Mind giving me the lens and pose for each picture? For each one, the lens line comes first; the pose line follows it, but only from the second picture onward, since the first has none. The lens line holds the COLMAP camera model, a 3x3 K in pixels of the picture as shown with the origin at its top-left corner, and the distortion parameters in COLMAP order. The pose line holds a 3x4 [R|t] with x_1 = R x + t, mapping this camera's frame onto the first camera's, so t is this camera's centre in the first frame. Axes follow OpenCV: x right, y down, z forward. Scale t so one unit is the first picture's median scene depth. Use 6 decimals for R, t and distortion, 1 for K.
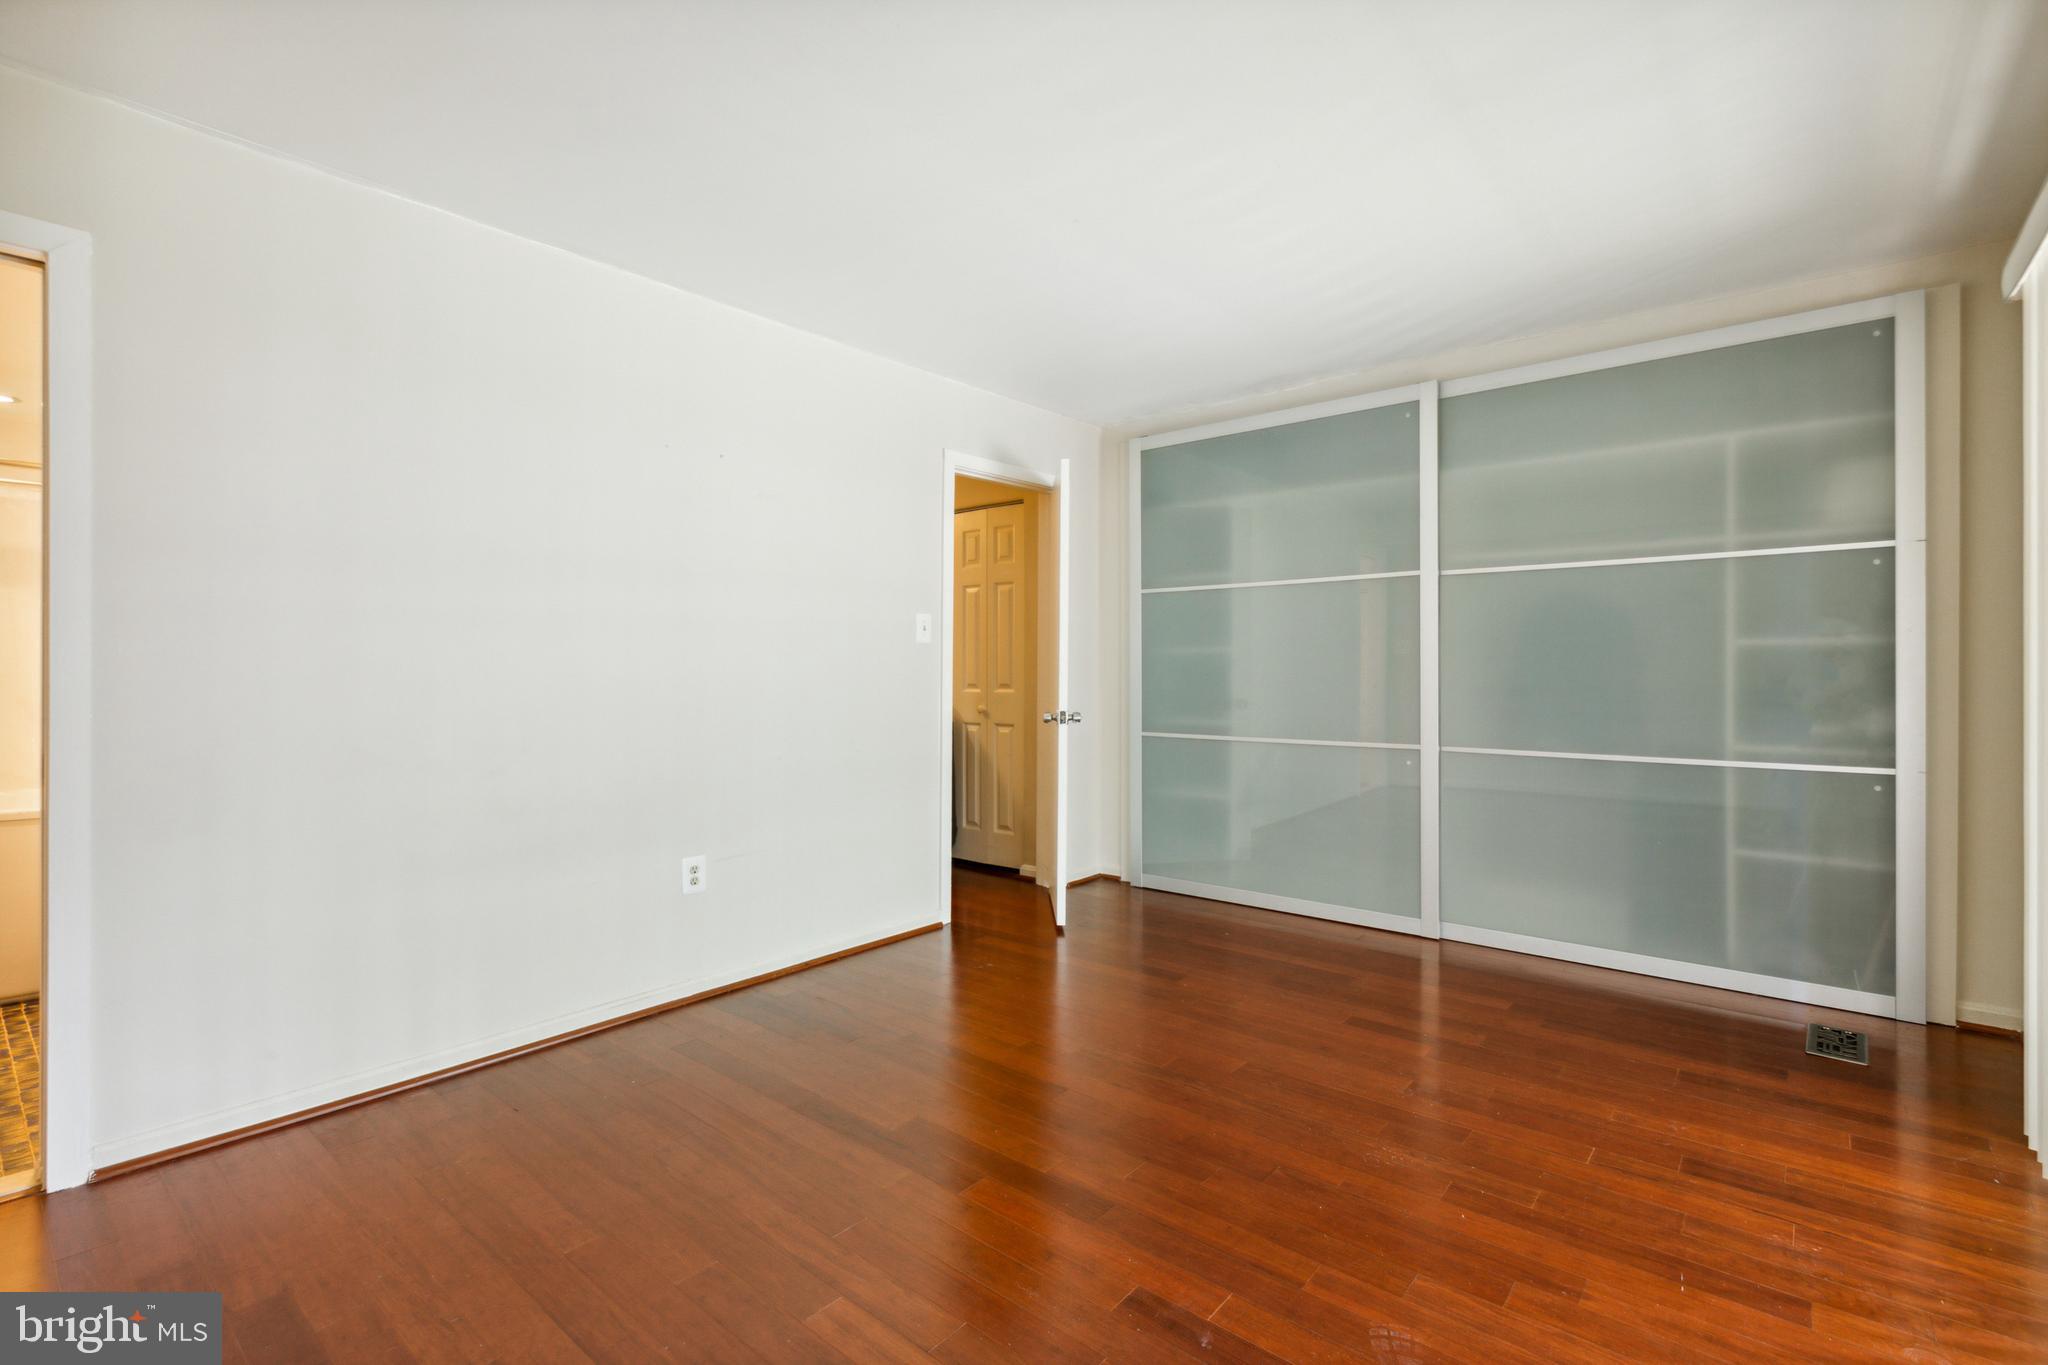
lens RADIAL K [[933.3, 0, 1033.7], [0, 933.3, 670.2], [0, 0, 1]] dist [0.005206, 0.000253]
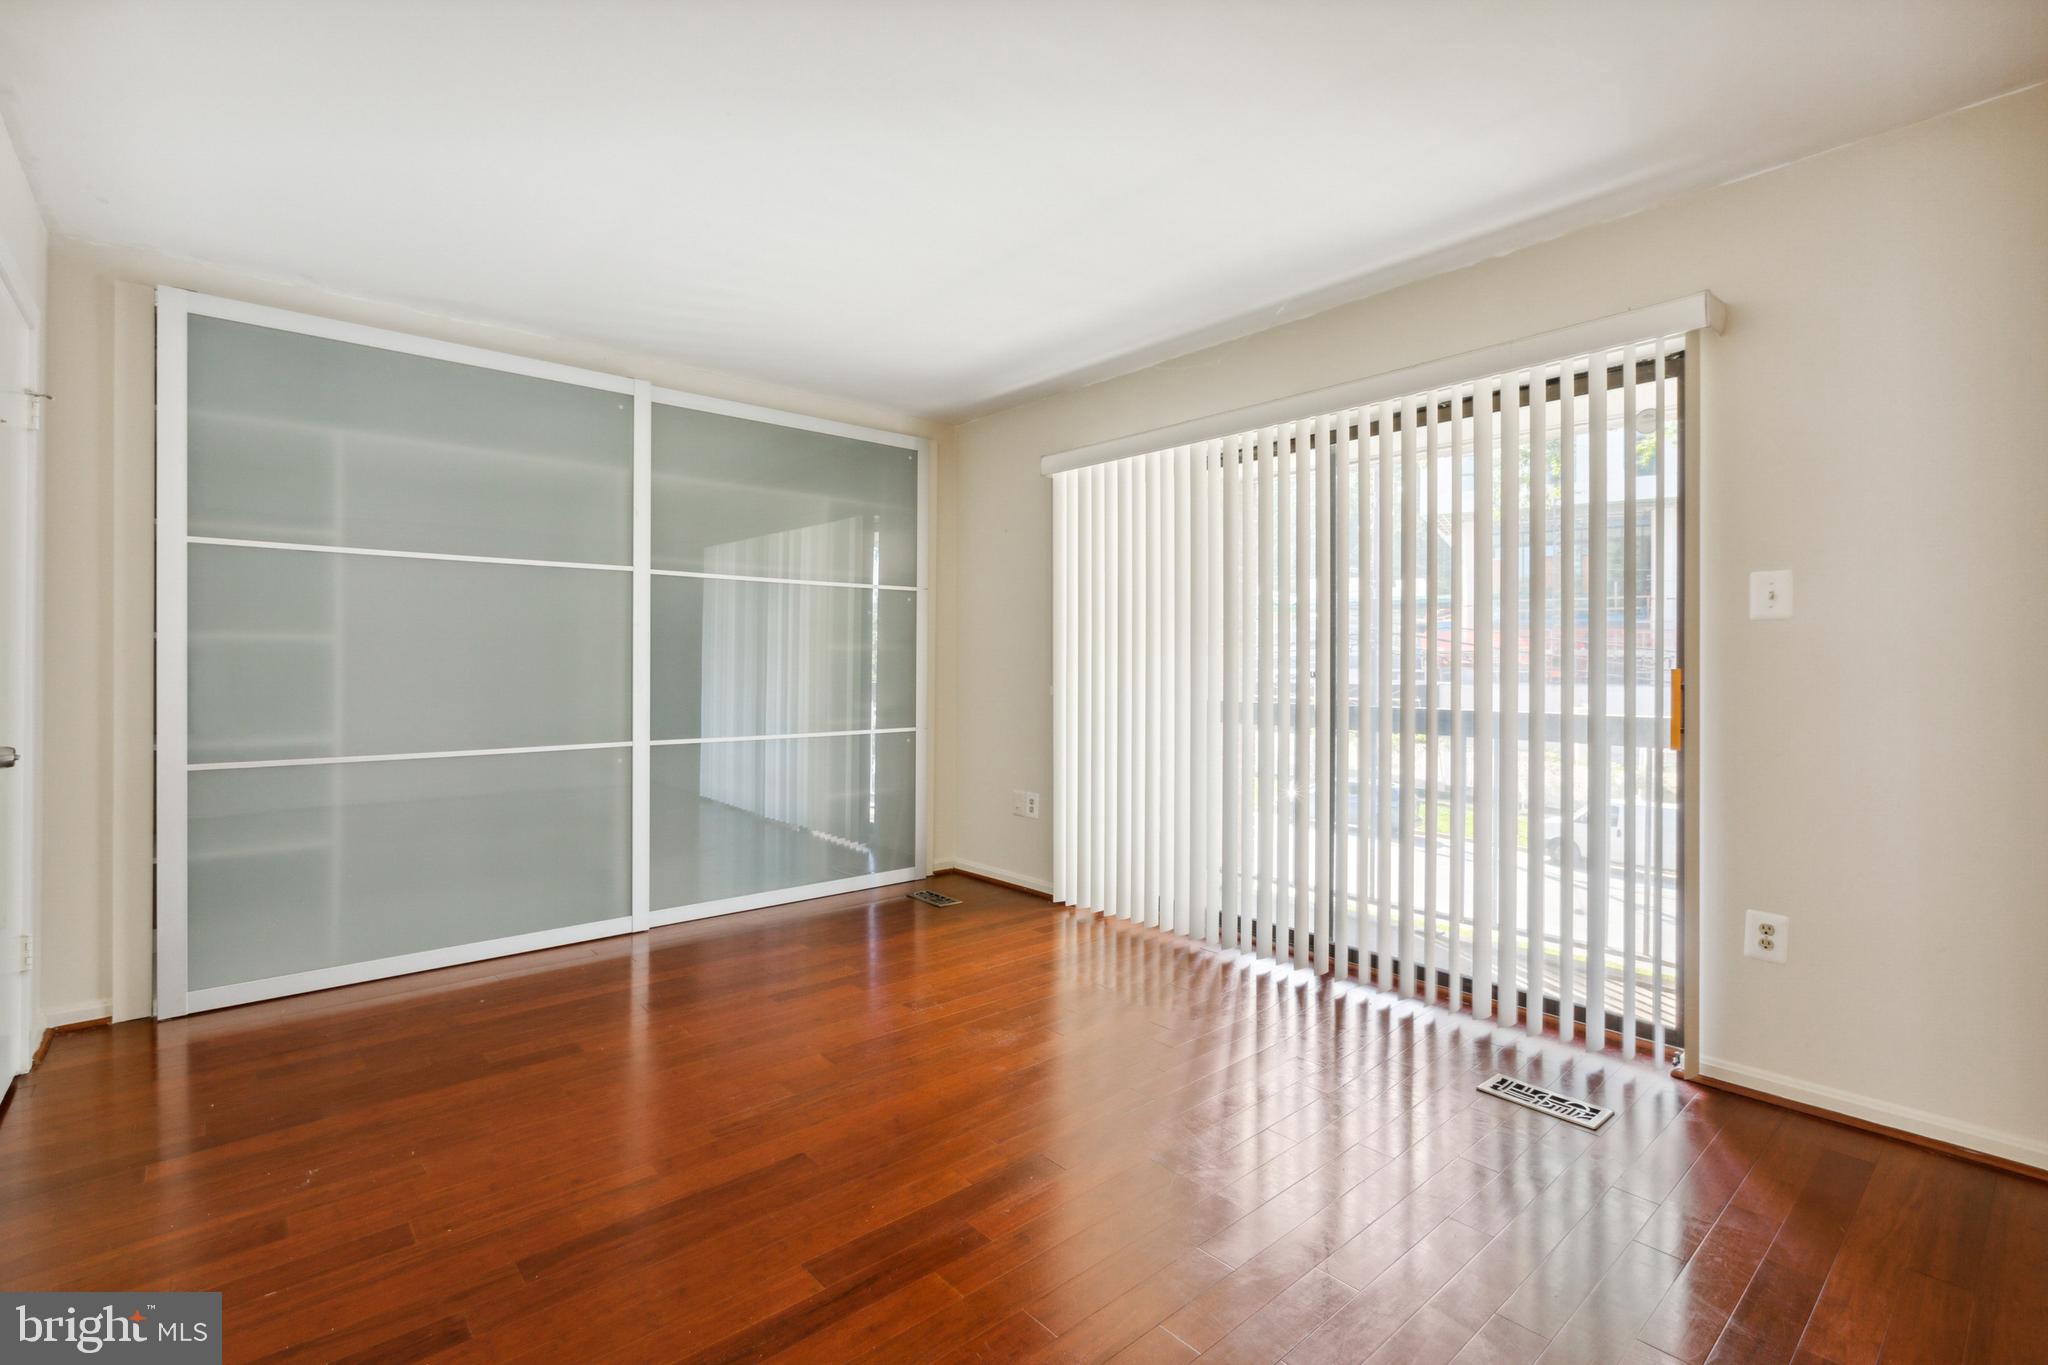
lens RADIAL K [[933.3, 0, 1019.3], [0, 933.3, 677.5], [0, 0, 1]] dist [0.005206, 0.000253]
pose [[0.156239, -0.010584, 0.987663, -0.508197], [0.001064, 0.999944, 0.010547, 0.001015], [-0.987719, -0.000597, 0.156242, 0.435264]]
